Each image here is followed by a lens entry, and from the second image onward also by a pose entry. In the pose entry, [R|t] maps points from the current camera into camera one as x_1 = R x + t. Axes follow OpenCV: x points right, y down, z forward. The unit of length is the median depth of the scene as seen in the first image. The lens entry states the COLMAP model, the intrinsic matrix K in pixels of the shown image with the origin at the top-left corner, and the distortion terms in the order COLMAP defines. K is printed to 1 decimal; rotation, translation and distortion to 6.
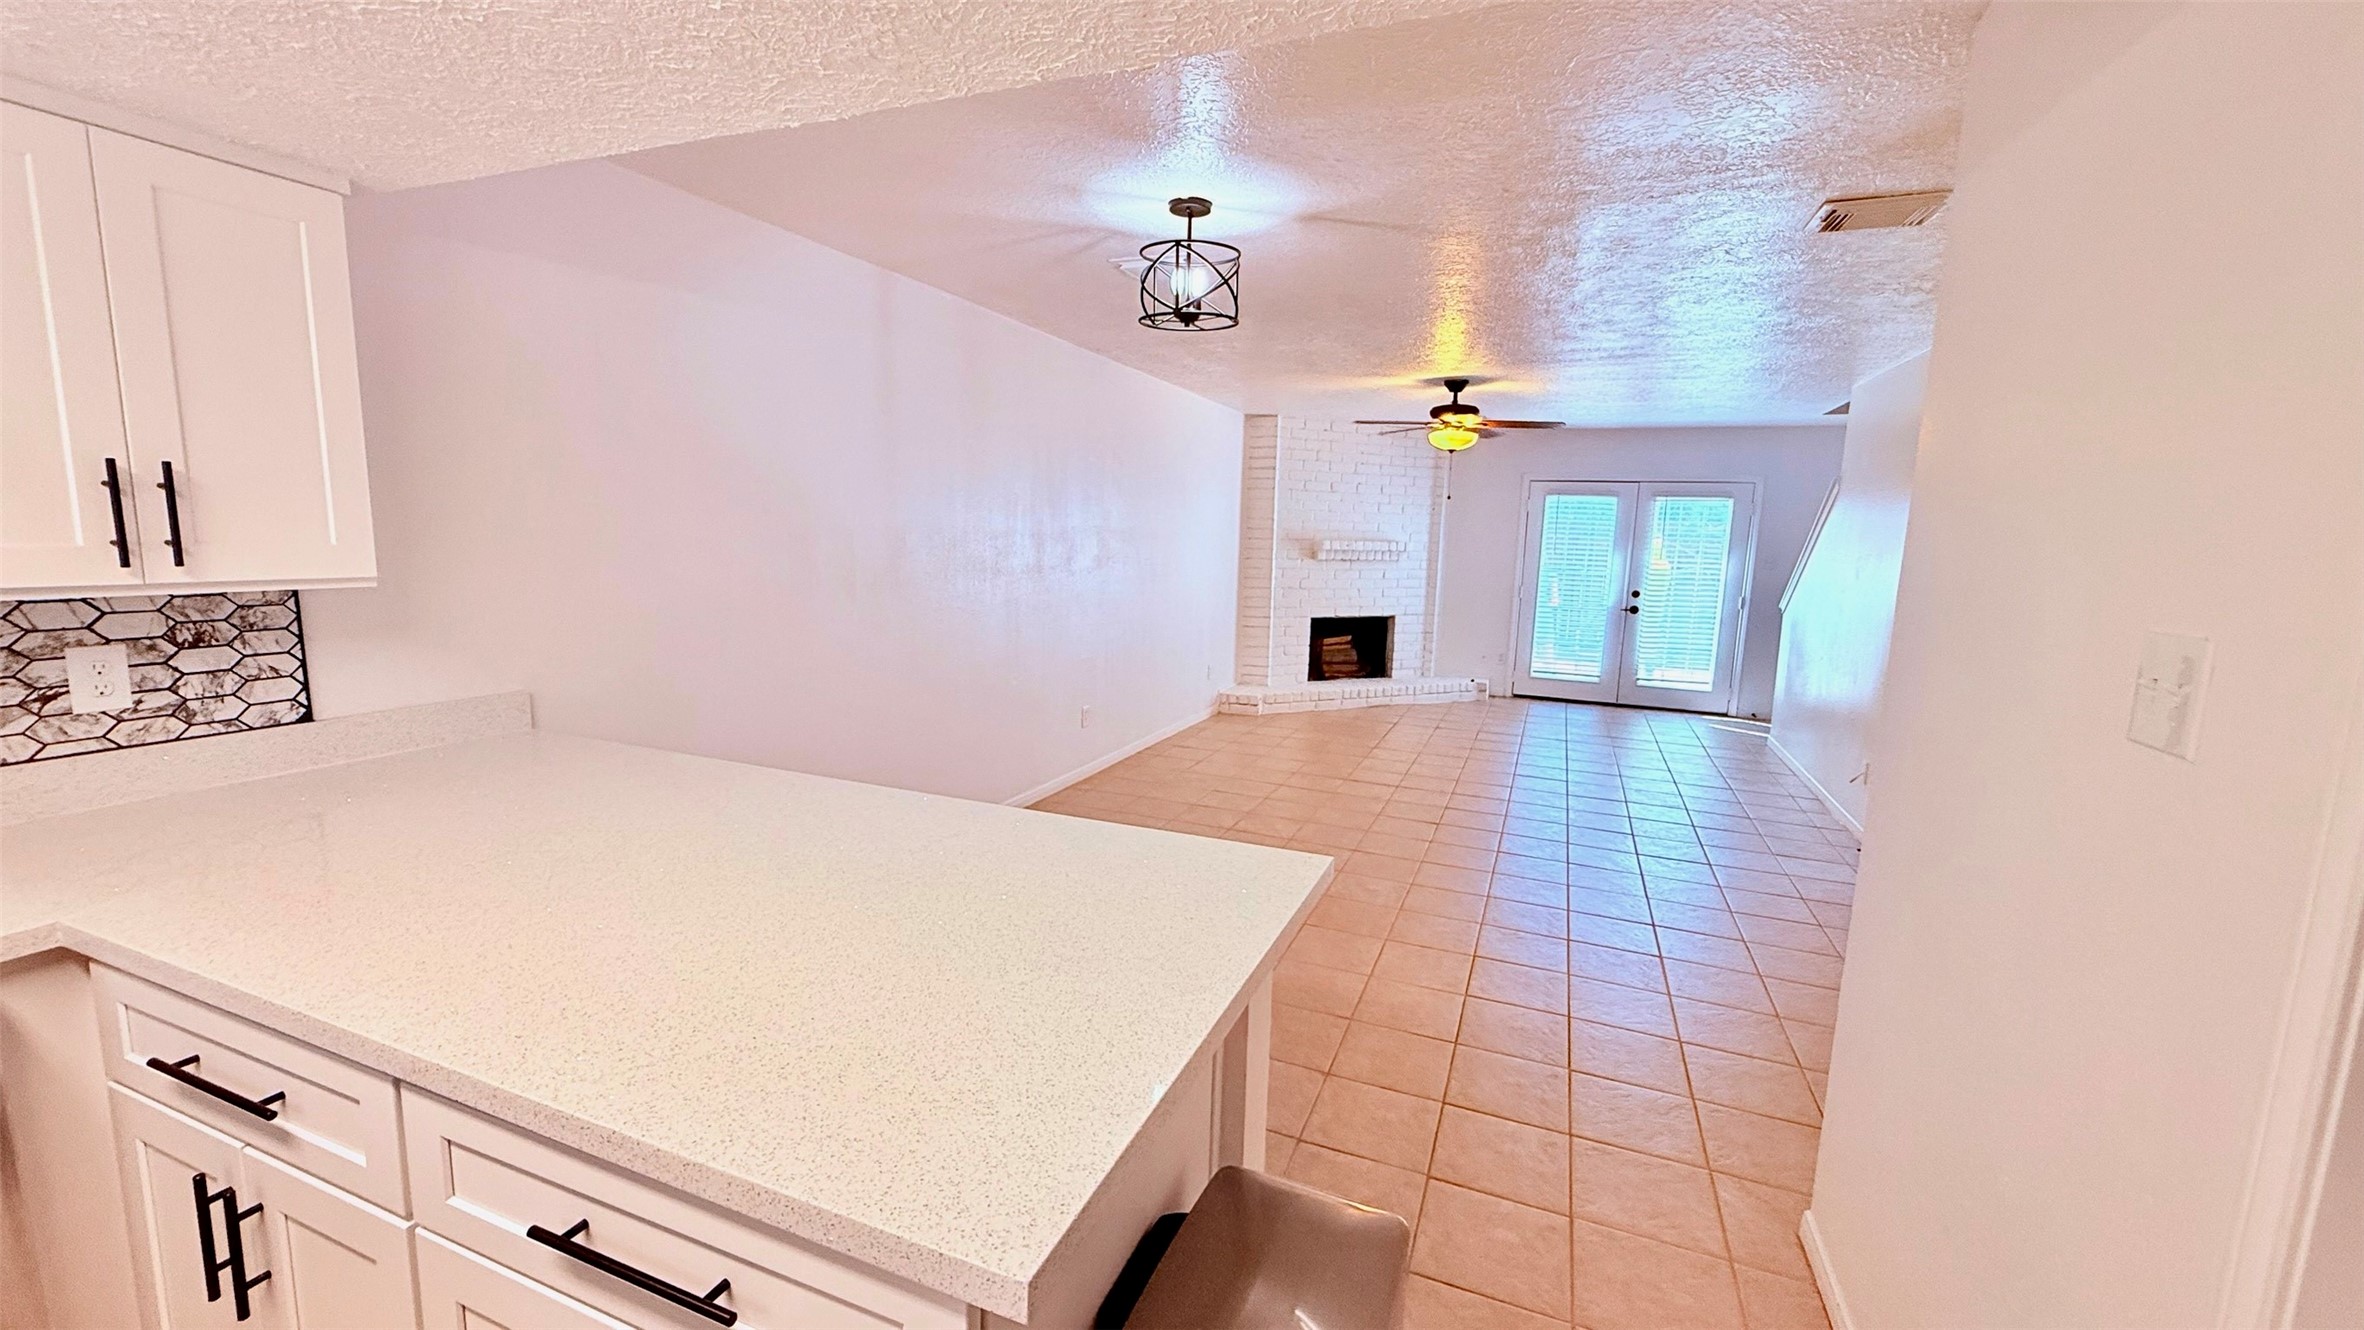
lens RADIAL K [[950.1, 0, 1182.0], [0, 950.1, 665.0], [0, 0, 1]] dist [0.001226, 0.000132]
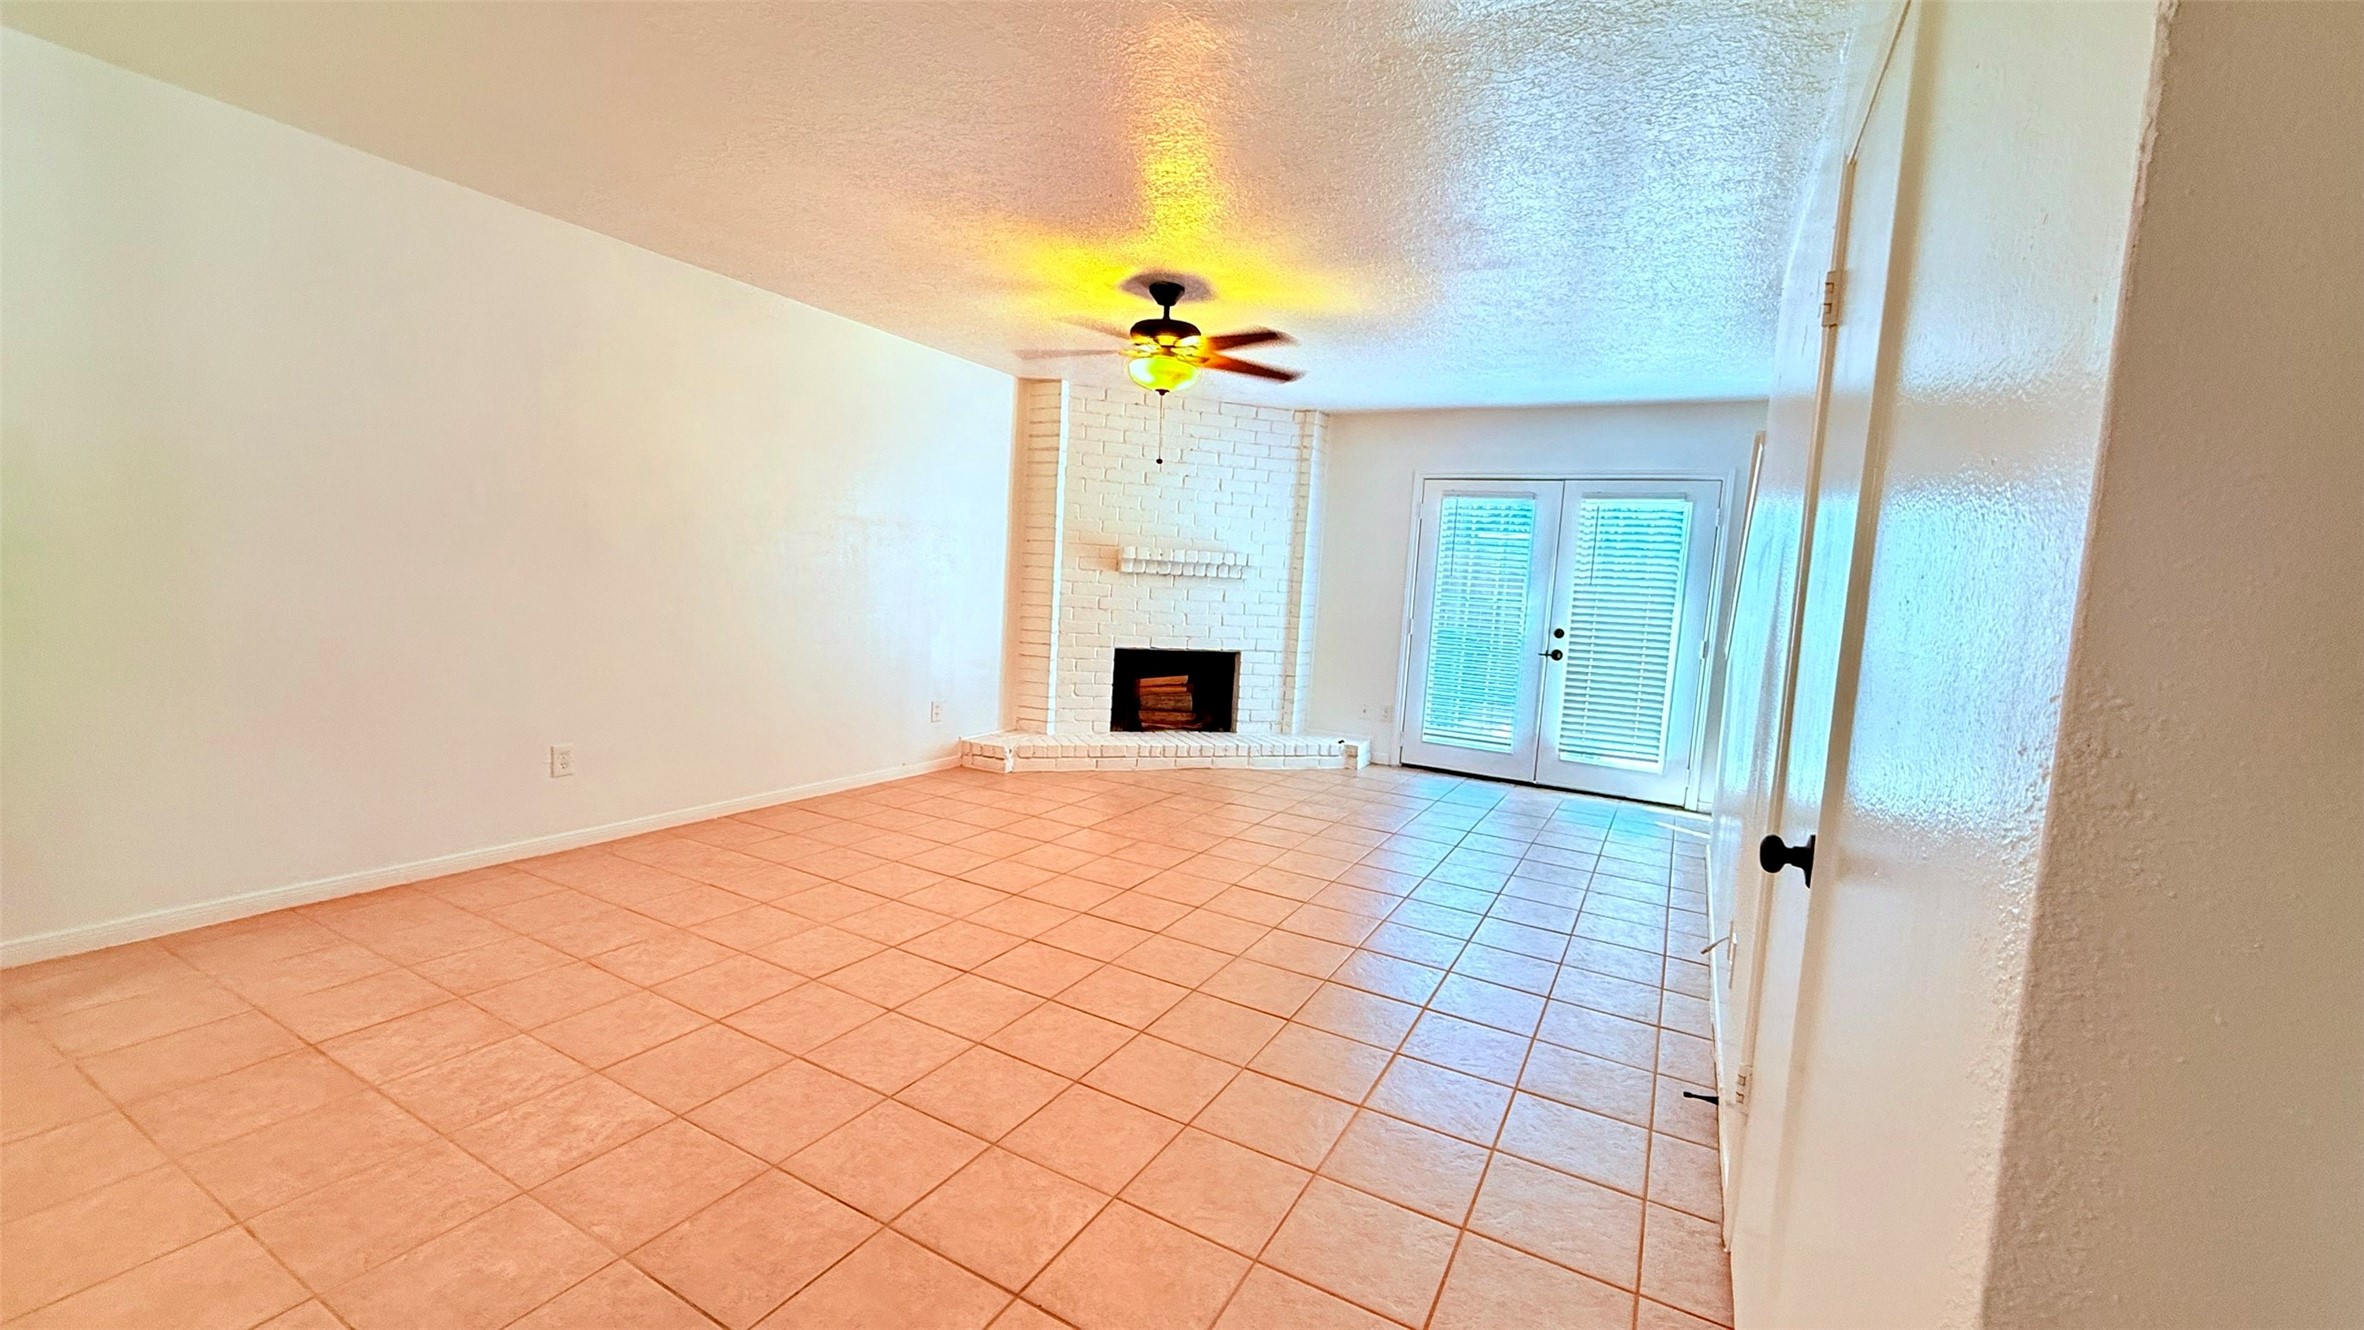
lens RADIAL K [[942.1, 0, 1182.4], [0, 942.1, 675.3], [0, 0, 1]] dist [0.001473, 0.000070]
pose [[0.992615, 0.041320, -0.114055, 0.274106], [-0.046383, 0.998036, -0.042096, 0.001250], [0.112092, 0.047075, 0.992582, 0.253339]]
